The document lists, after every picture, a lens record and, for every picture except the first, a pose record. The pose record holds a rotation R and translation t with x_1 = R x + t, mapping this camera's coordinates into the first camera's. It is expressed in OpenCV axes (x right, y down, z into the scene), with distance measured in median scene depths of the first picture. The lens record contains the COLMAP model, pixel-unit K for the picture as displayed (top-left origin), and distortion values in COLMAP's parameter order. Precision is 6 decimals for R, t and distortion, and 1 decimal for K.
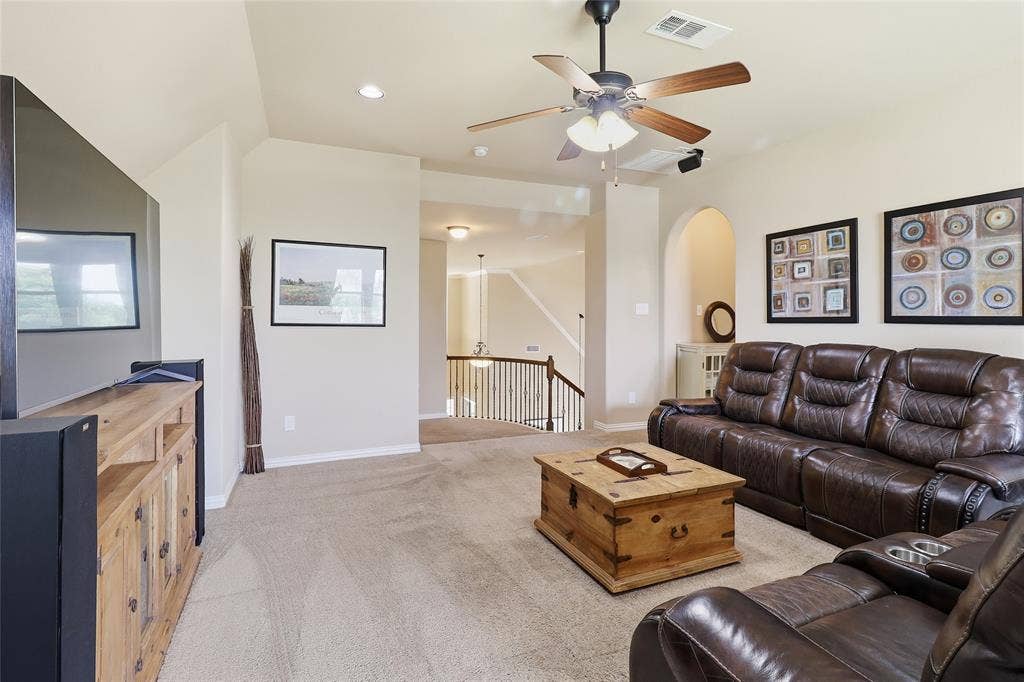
lens RADIAL K [[481.6, 0, 500.1], [0, 481.6, 317.8], [0, 0, 1]] dist [-0.000890, 0.000038]
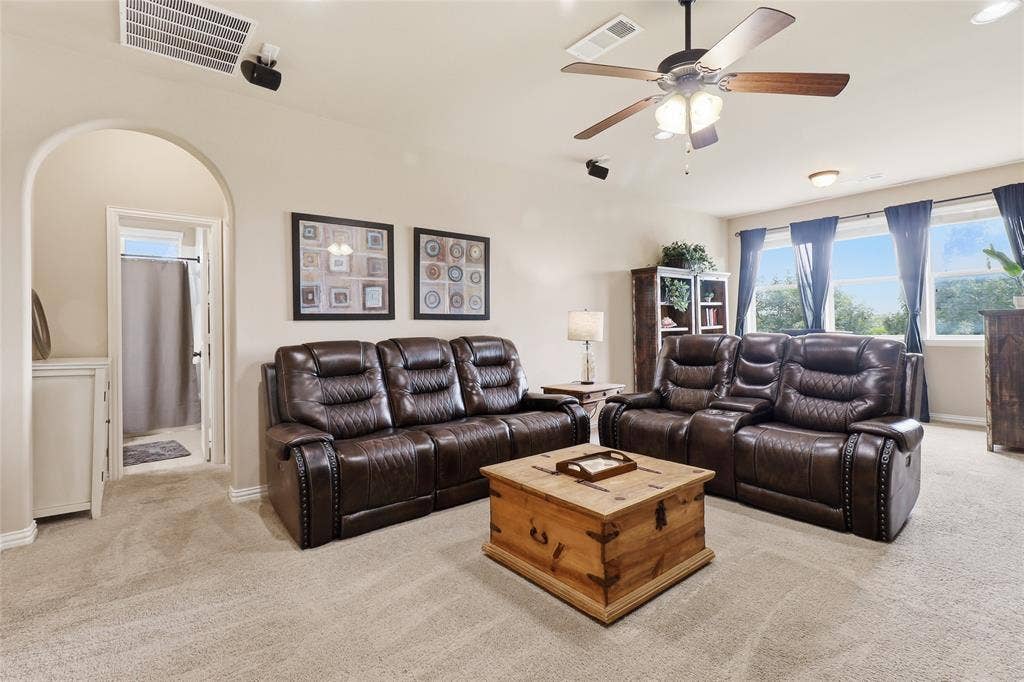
lens RADIAL K [[481.6, 0, 512.4], [0, 481.6, 332.2], [0, 0, 1]] dist [-0.000890, 0.000038]
pose [[-0.280200, -0.005737, 0.959924, -0.400745], [0.009451, 0.999917, 0.008734, 0.032818], [-0.959895, 0.011520, -0.280123, 1.034789]]
